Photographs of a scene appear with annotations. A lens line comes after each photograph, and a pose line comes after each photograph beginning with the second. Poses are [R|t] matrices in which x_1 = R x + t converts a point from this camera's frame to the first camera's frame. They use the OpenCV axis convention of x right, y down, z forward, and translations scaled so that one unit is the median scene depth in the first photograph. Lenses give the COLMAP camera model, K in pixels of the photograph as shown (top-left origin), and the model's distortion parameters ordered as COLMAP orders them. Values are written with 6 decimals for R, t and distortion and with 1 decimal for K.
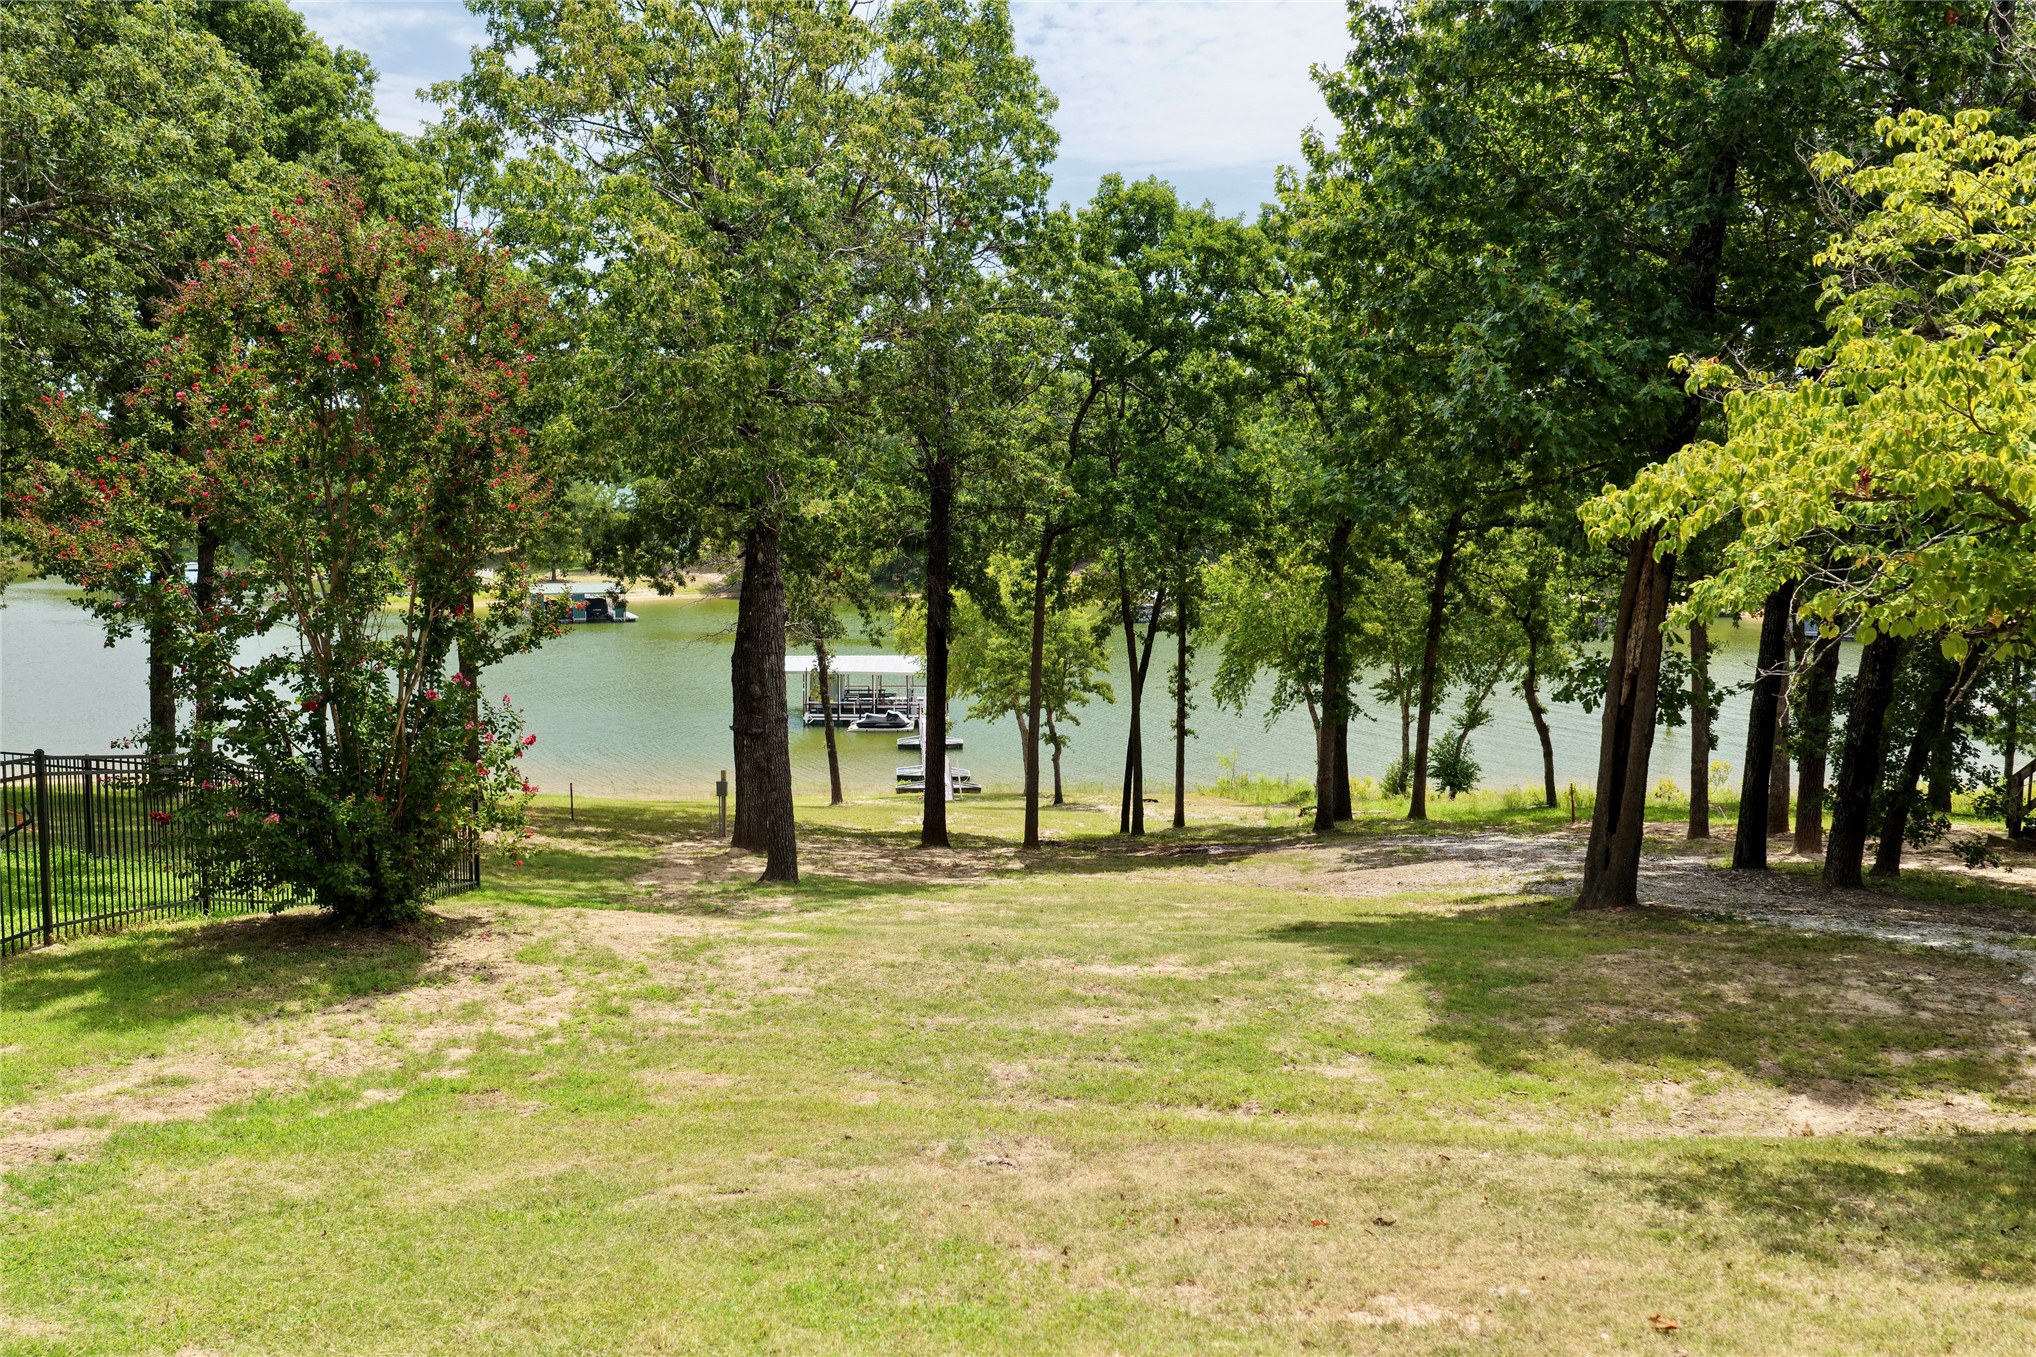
lens RADIAL K [[1698.6, 0, 1018.0], [0, 1698.6, 678.5], [0, 0, 1]] dist [-0.001686, 0.018564]
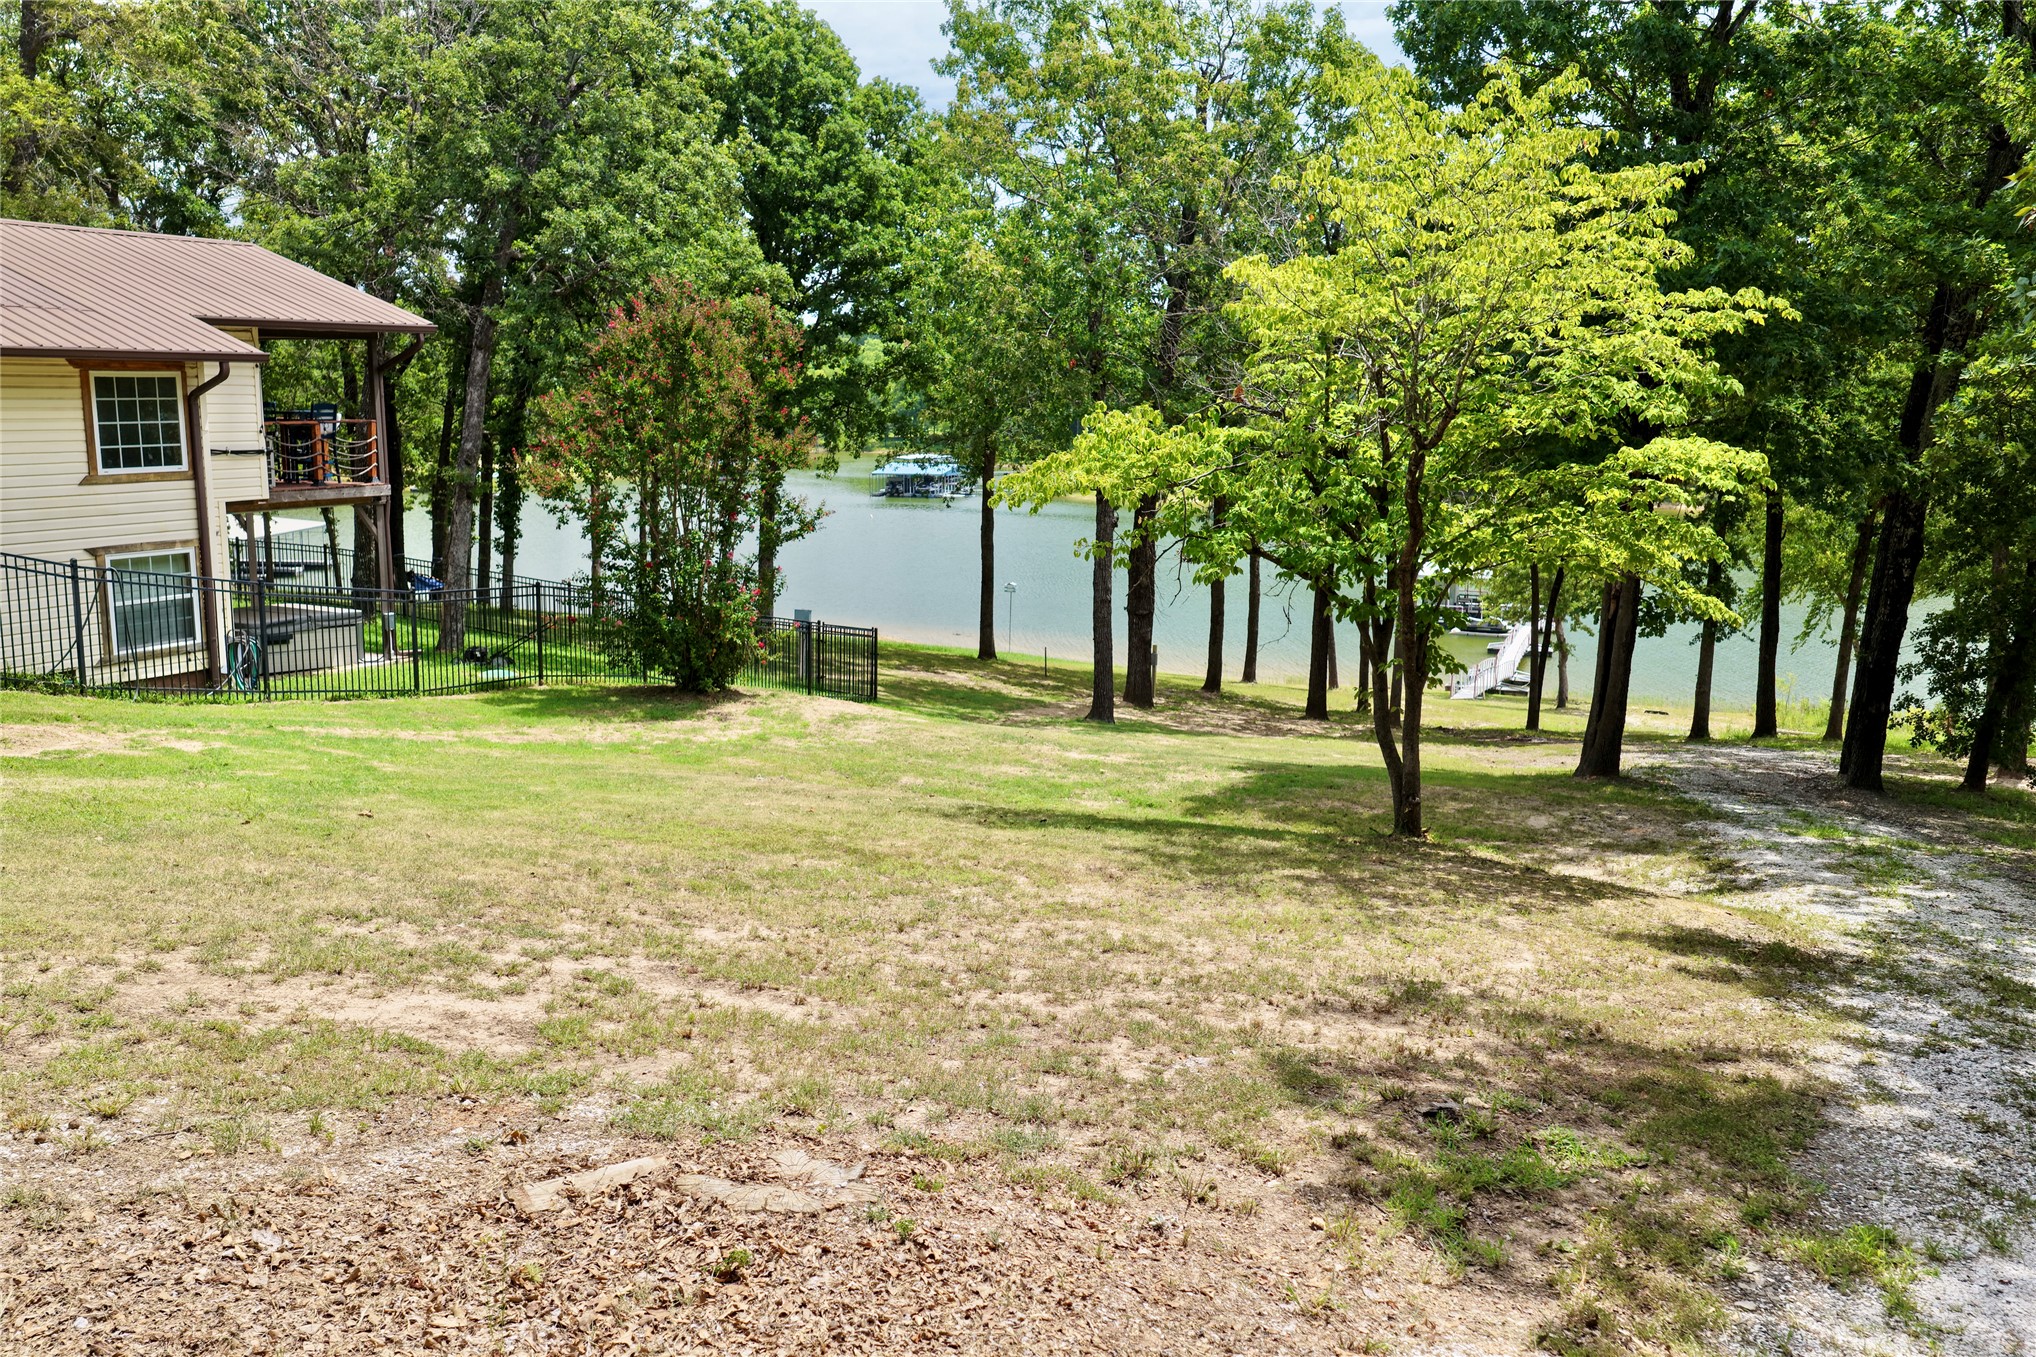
lens RADIAL K [[1696.7, 0, 1018.0], [0, 1696.7, 678.5], [0, 0, 1]] dist [-0.013106, -0.002637]
pose [[0.908569, 0.073663, -0.411189, 0.178824], [-0.049306, 0.996360, 0.069546, -0.002141], [0.414815, -0.042913, 0.908893, -0.128033]]
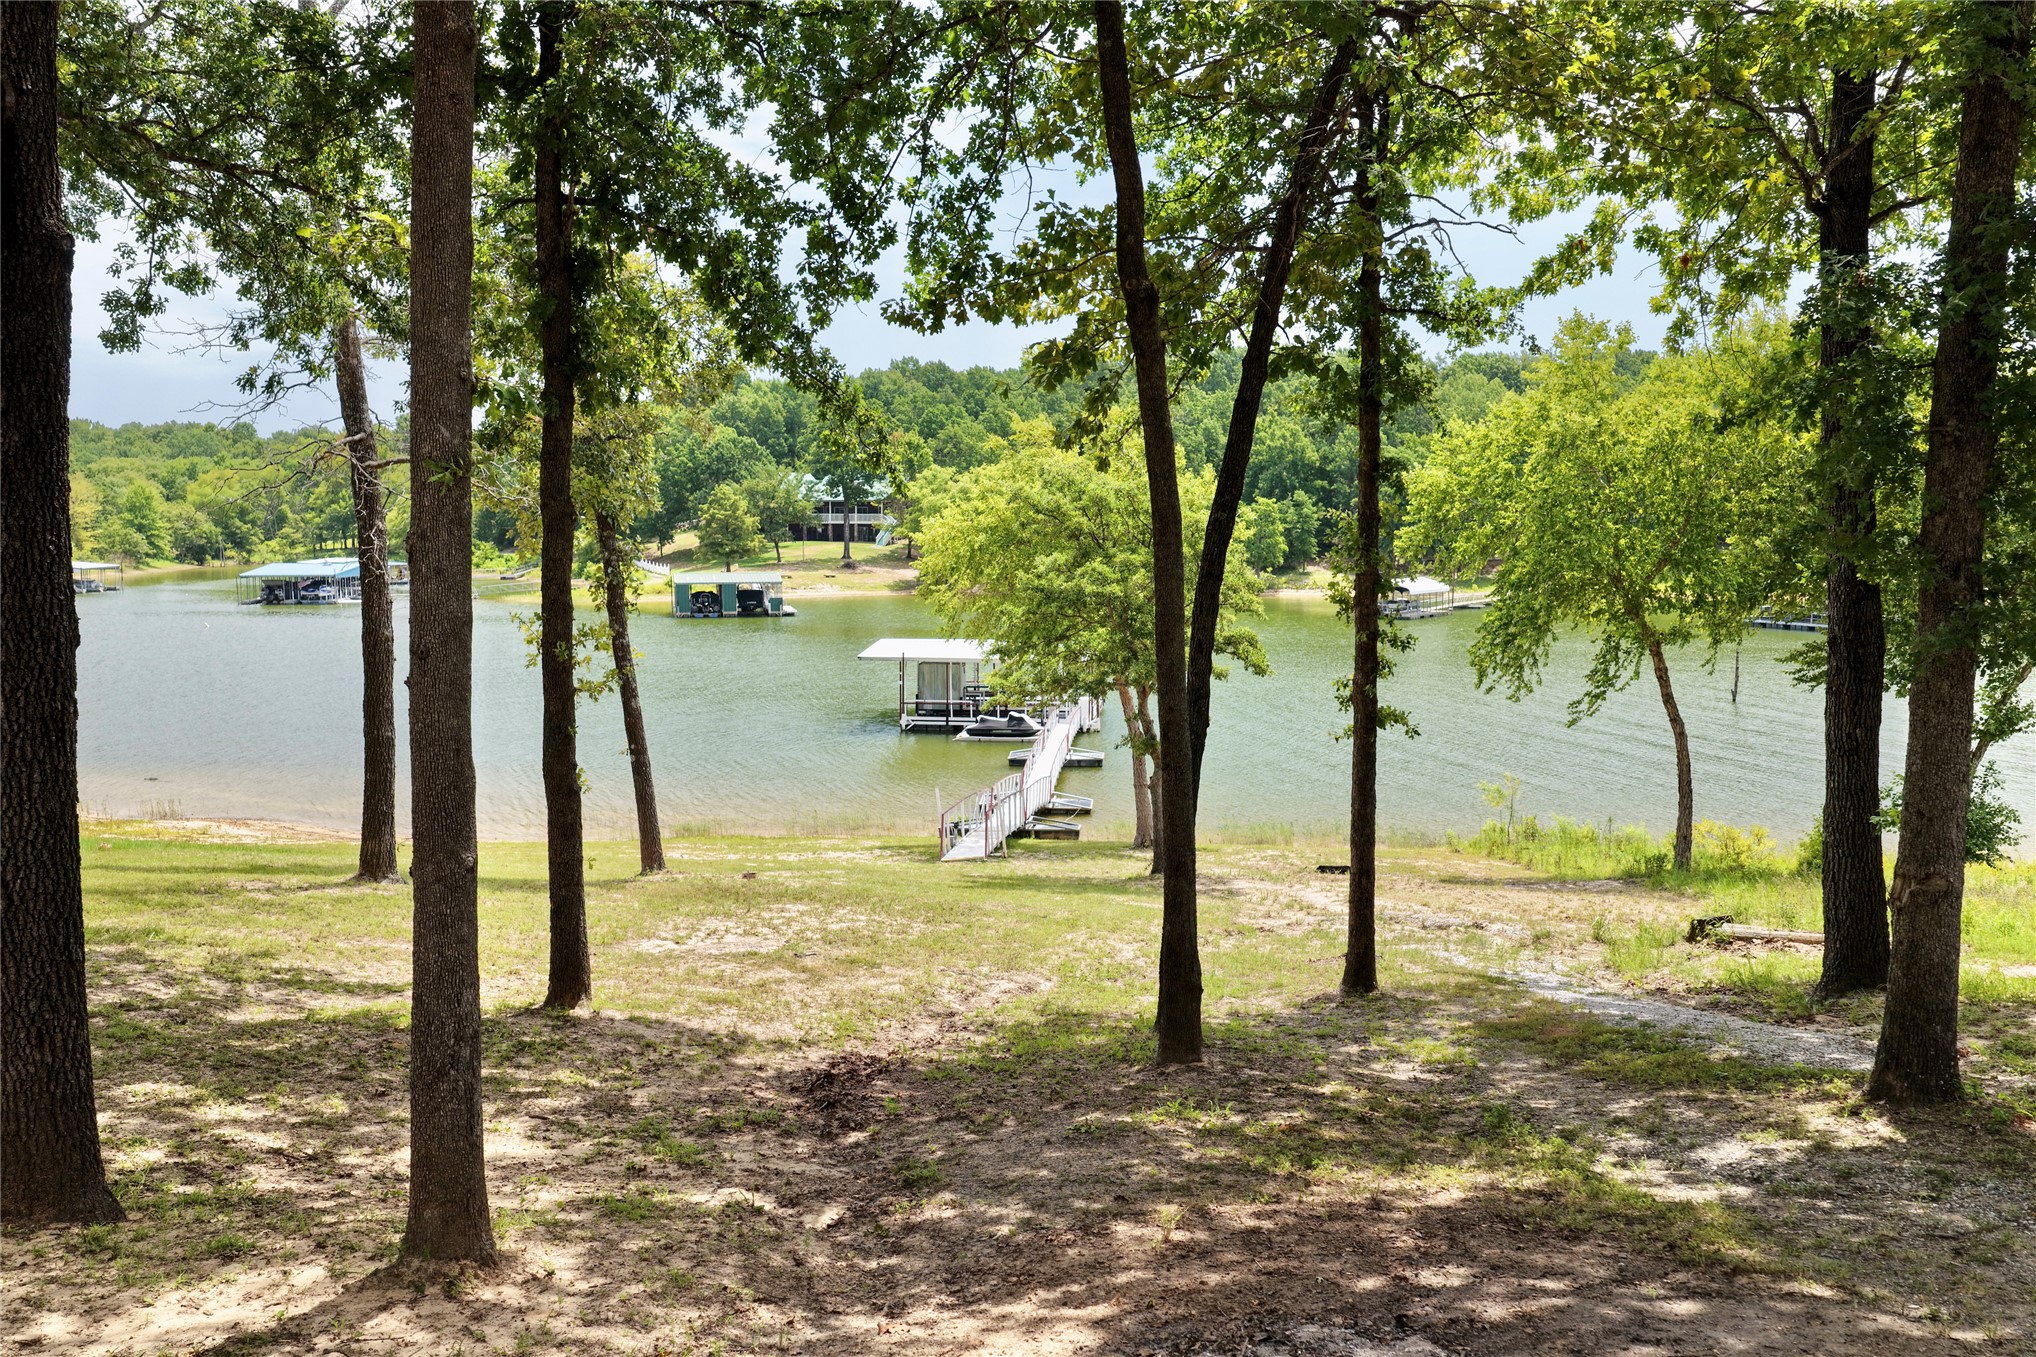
lens RADIAL K [[1698.6, 0, 1018.0], [0, 1698.6, 678.5], [0, 0, 1]] dist [-0.001686, 0.018564]
pose [[0.988376, 0.007405, -0.151846, 0.070070], [-0.009238, 0.999893, -0.011367, 0.025385], [0.151745, 0.012638, 0.988339, 0.580259]]
